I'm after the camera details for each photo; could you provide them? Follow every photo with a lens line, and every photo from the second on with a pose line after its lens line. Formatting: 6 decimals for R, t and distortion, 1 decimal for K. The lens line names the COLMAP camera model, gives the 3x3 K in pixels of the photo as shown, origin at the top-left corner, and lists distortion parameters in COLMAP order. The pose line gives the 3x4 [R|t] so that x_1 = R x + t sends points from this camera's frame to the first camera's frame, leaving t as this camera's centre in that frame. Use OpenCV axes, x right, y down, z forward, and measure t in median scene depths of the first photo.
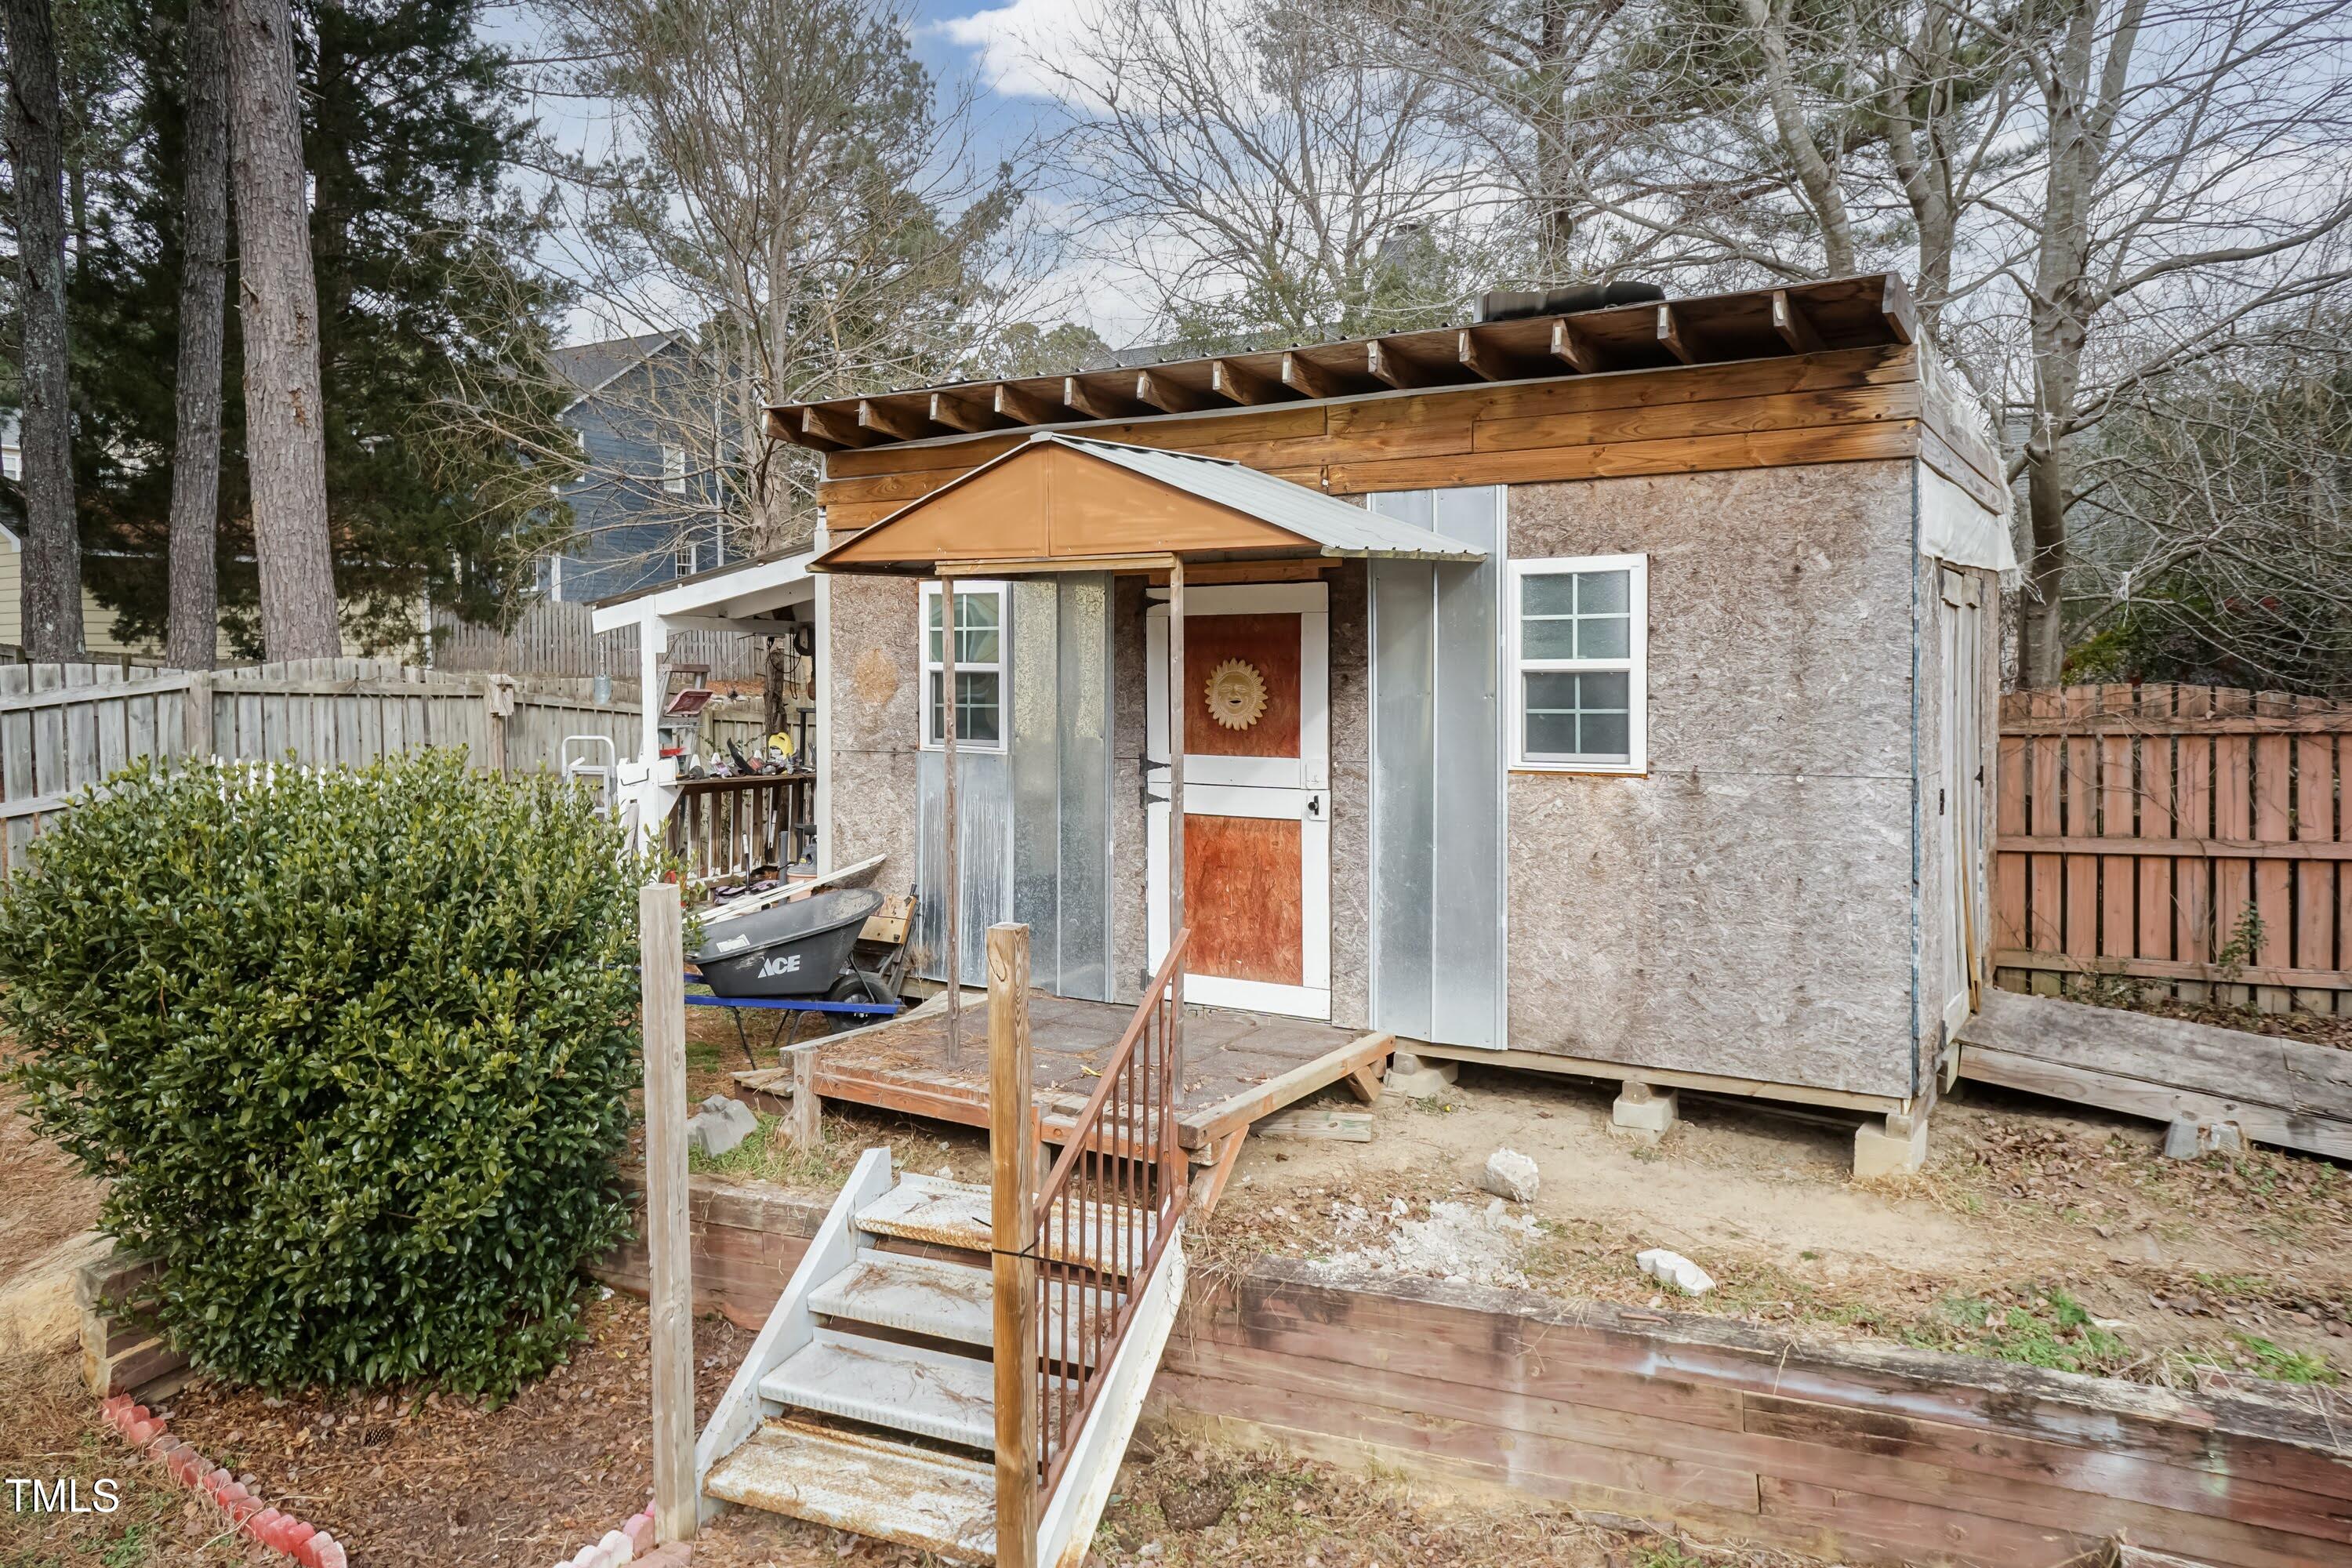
lens RADIAL K [[1602.0, 0, 1160.9], [0, 1602.0, 773.8], [0, 0, 1]] dist [0.009900, 0.004773]
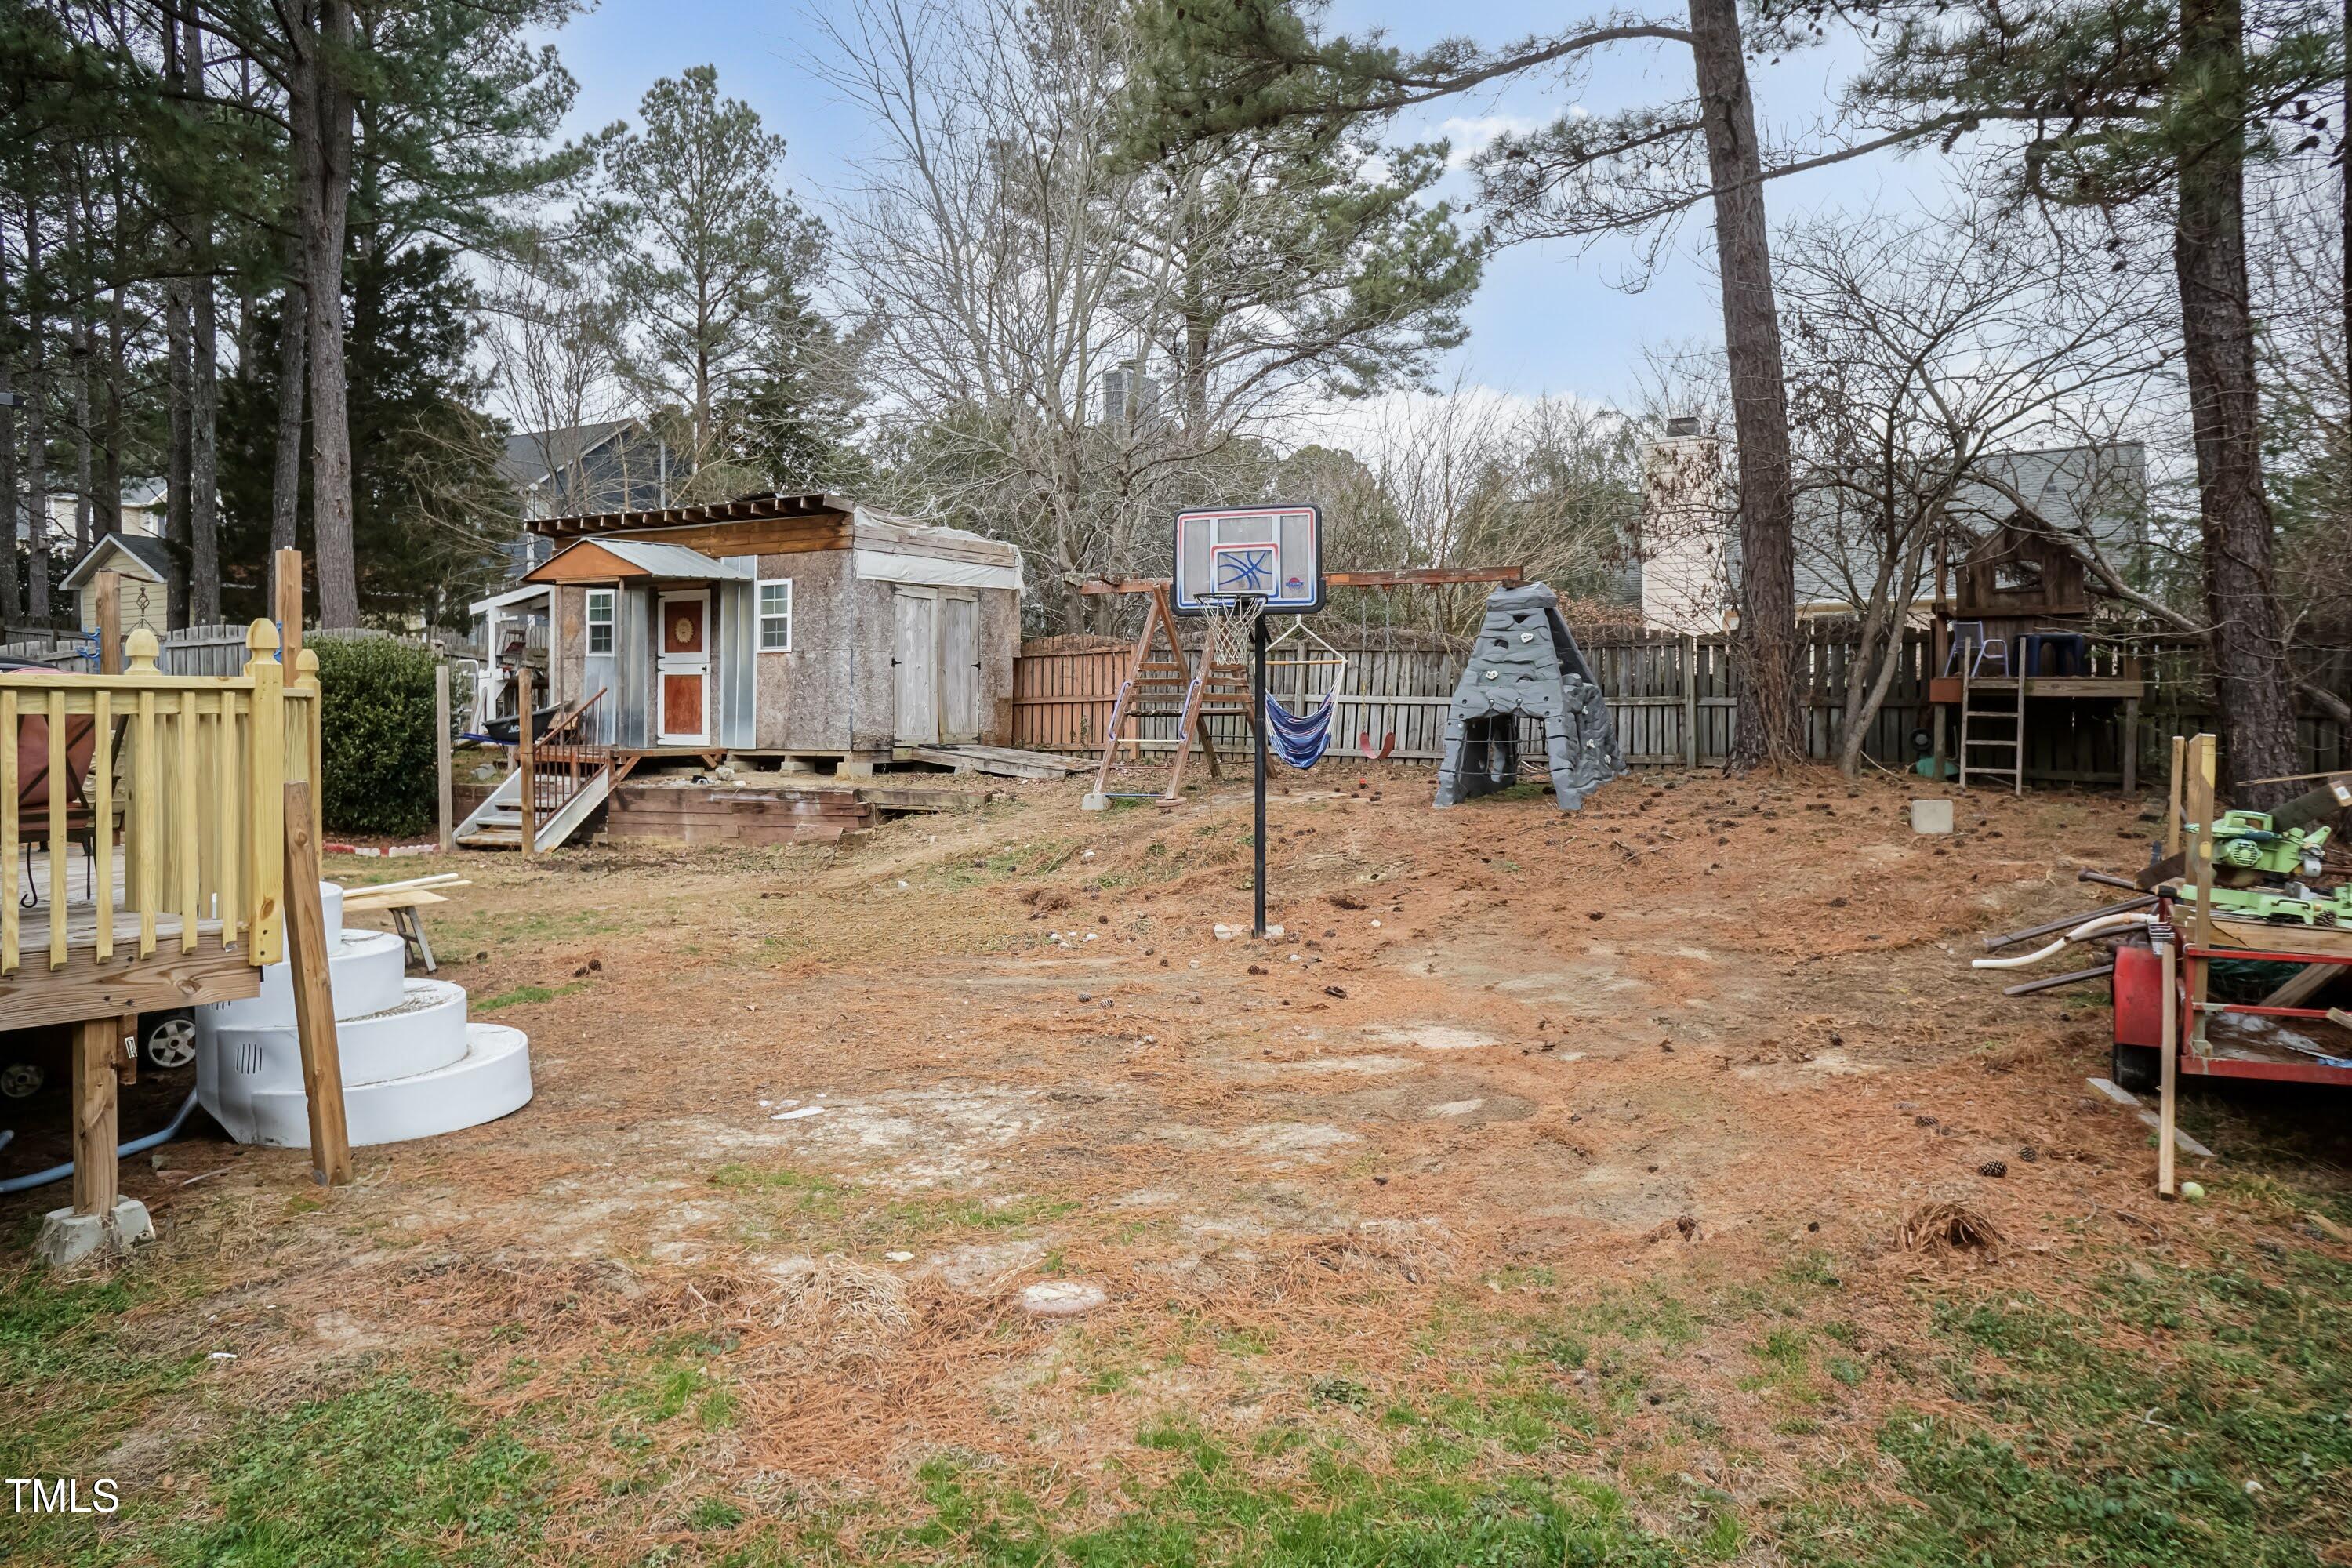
lens RADIAL K [[1669.5, 0, 1188.4], [0, 1669.5, 788.3], [0, 0, 1]] dist [0.013149, 0.017163]
pose [[0.999841, 0.007501, -0.016149, 0.970493], [-0.007936, 0.999603, -0.027019, 0.294763], [0.015940, 0.027143, 0.999504, -1.856317]]
